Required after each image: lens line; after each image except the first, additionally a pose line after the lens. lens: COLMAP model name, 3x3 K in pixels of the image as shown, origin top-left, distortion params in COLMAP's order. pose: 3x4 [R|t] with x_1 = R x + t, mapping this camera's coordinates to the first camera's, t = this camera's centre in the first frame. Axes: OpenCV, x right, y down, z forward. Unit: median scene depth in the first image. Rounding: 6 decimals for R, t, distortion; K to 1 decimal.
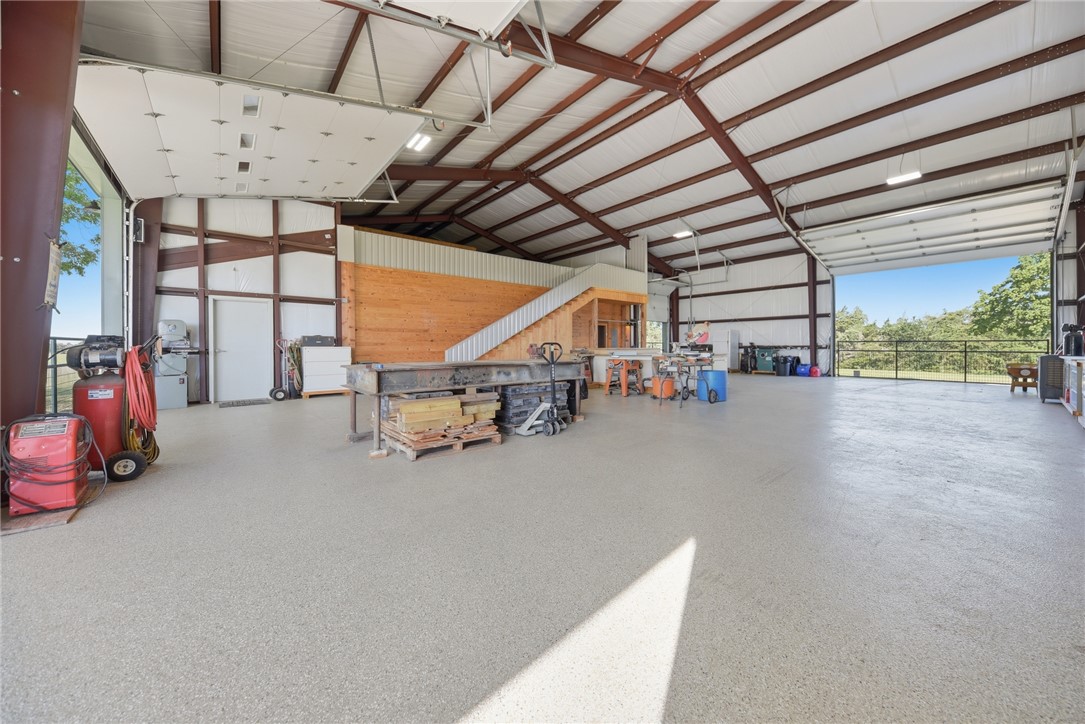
lens RADIAL K [[378.4, 0, 555.9], [0, 378.4, 352.5], [0, 0, 1]] dist [-0.000627, -0.000108]
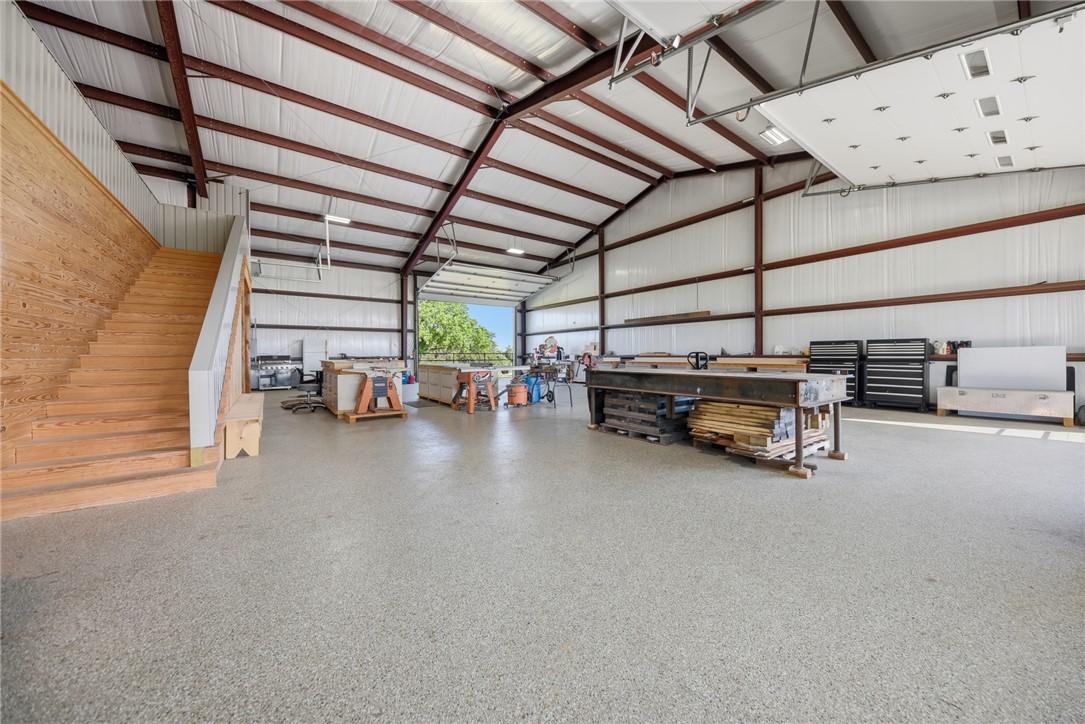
lens RADIAL K [[378.4, 0, 555.9], [0, 378.4, 352.5], [0, 0, 1]] dist [-0.000627, -0.000108]
pose [[0.070604, 0.015962, 0.997377, -0.428807], [0.028749, 0.999424, -0.018030, 0.003877], [-0.997090, 0.029947, 0.070104, 0.470962]]
